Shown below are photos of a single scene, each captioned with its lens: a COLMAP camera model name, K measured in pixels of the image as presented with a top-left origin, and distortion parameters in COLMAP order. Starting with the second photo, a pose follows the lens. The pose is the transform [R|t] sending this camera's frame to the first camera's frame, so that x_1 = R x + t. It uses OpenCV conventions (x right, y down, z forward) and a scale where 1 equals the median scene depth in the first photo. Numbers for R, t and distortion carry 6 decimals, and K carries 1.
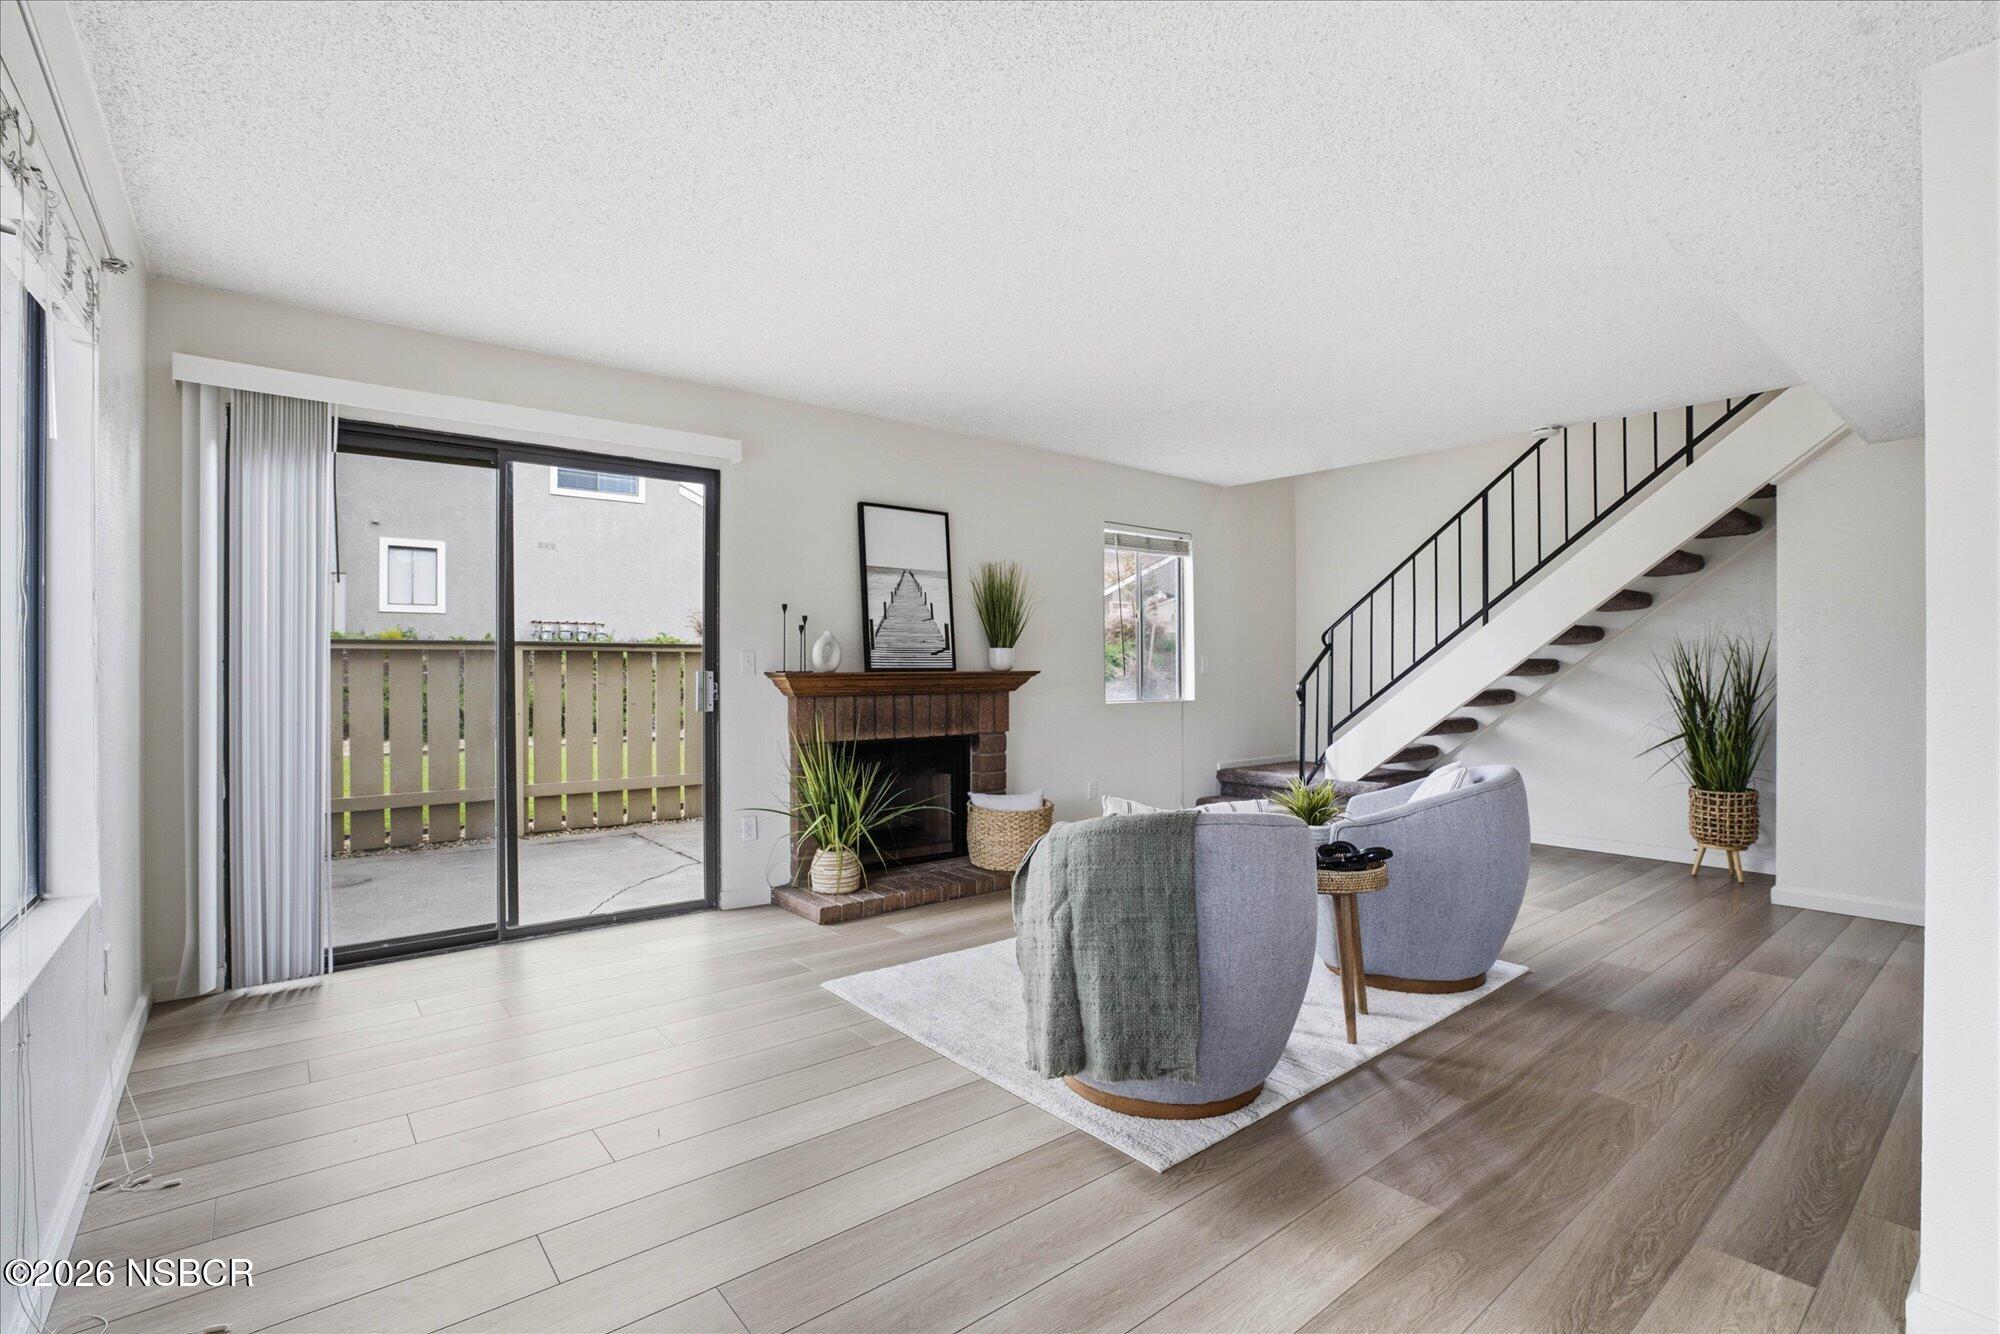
lens RADIAL K [[925.9, 0, 995.6], [0, 925.9, 667.8], [0, 0, 1]] dist [-0.035092, 0.004878]
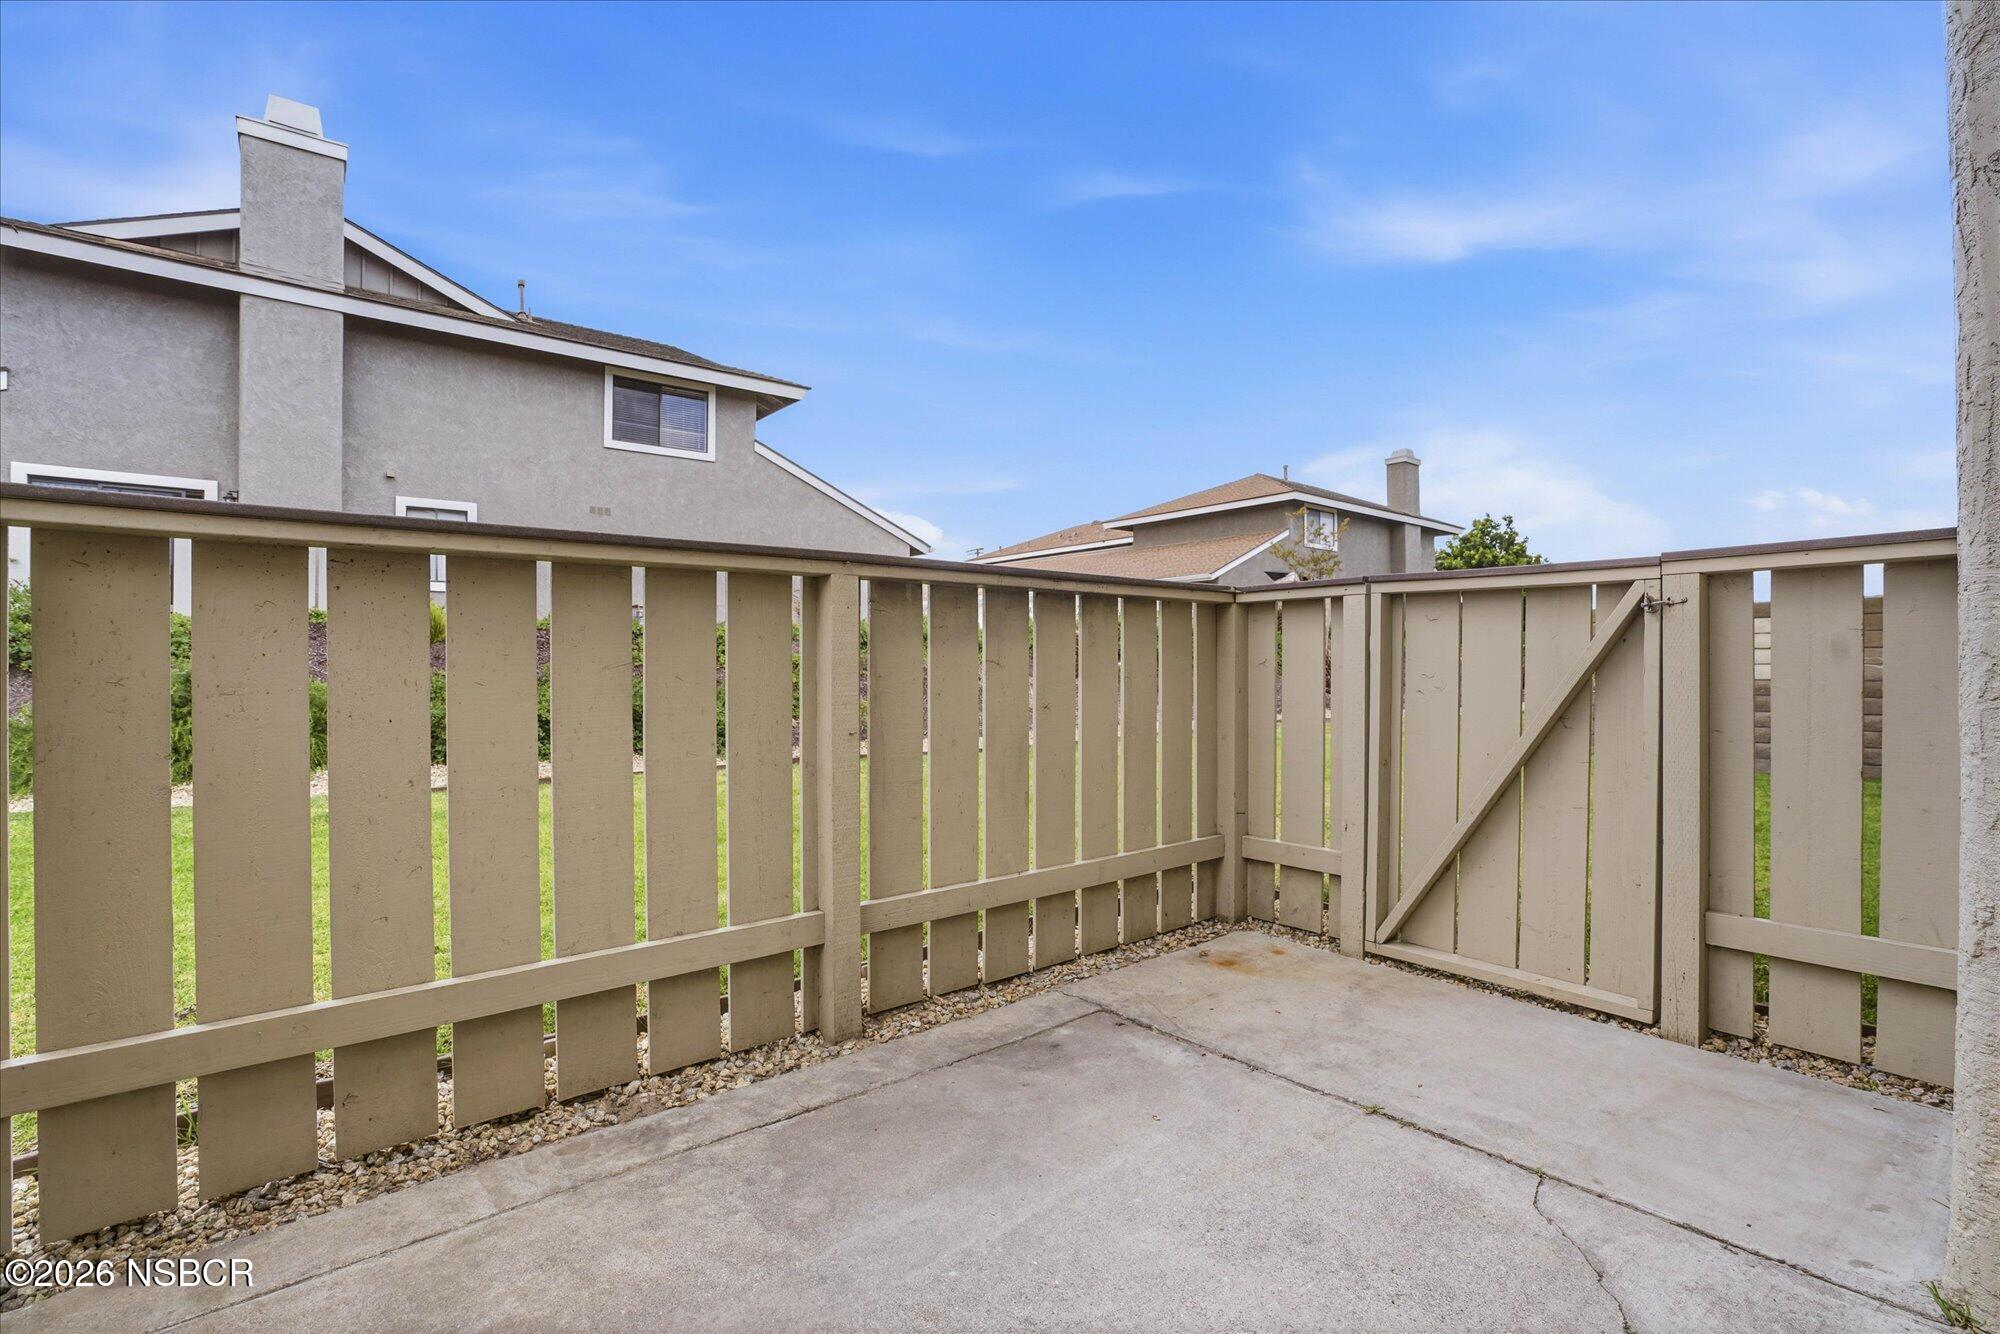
lens RADIAL K [[925.9, 0, 1005.0], [0, 925.9, 670.4], [0, 0, 1]] dist [-0.035092, 0.004878]
pose [[0.999939, -0.003979, 0.010326, -0.243963], [0.003939, 0.999984, 0.003974, 0.011747], [-0.010342, -0.003933, 0.999939, 0.318174]]
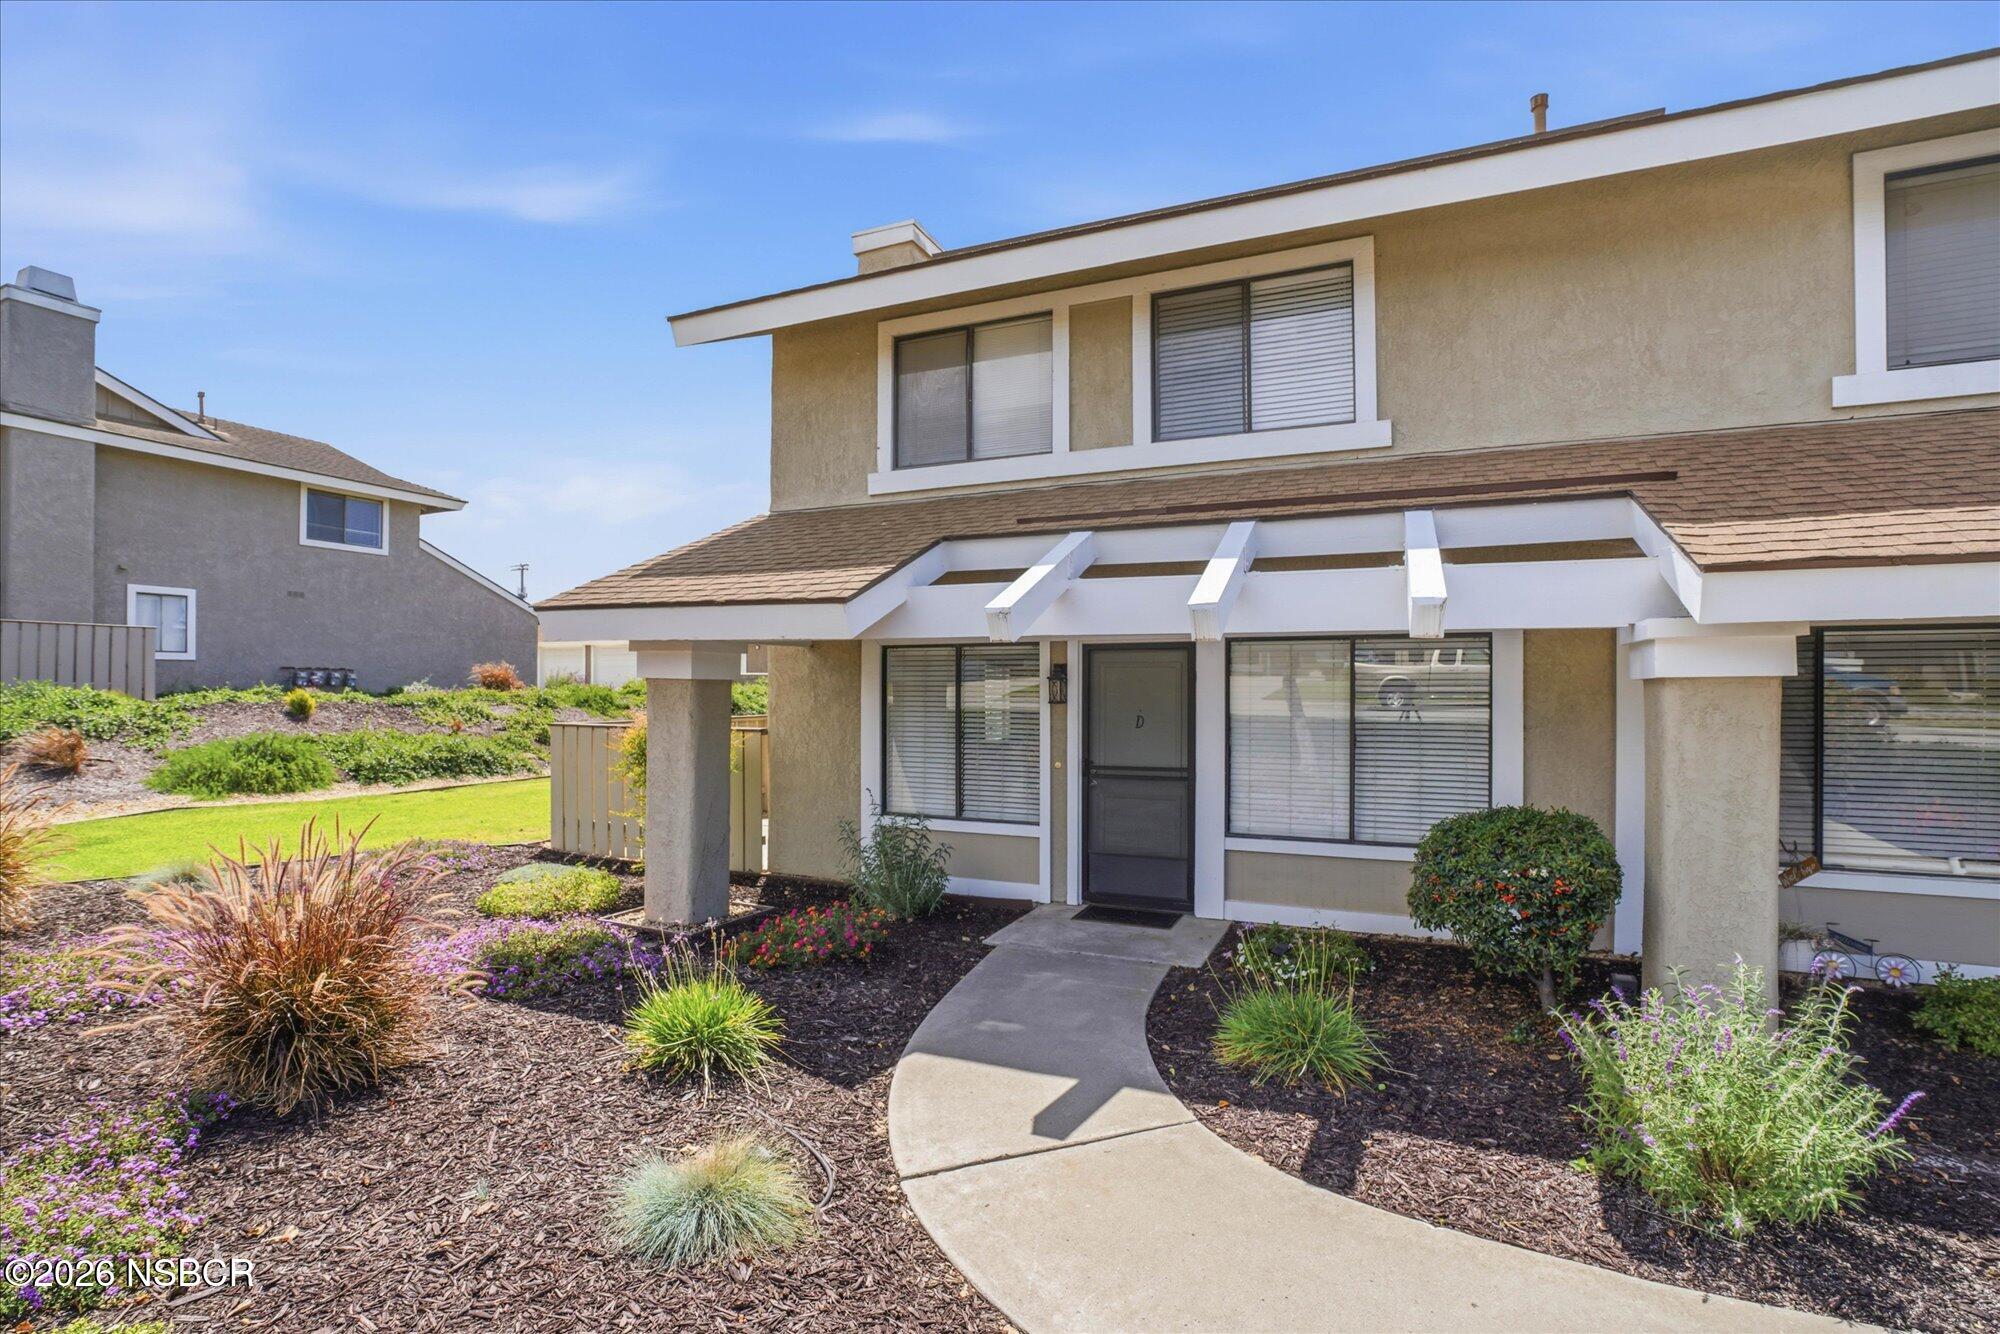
lens RADIAL K [[925.9, 0, 1000.8], [0, 925.9, 679.6], [0, 0, 1]] dist [-0.035092, 0.004878]
pose [[0.889365, 0.003626, 0.457184, -0.434800], [0.001629, 0.999937, -0.011100, -0.040899], [-0.457196, 0.010617, 0.889303, -0.499018]]
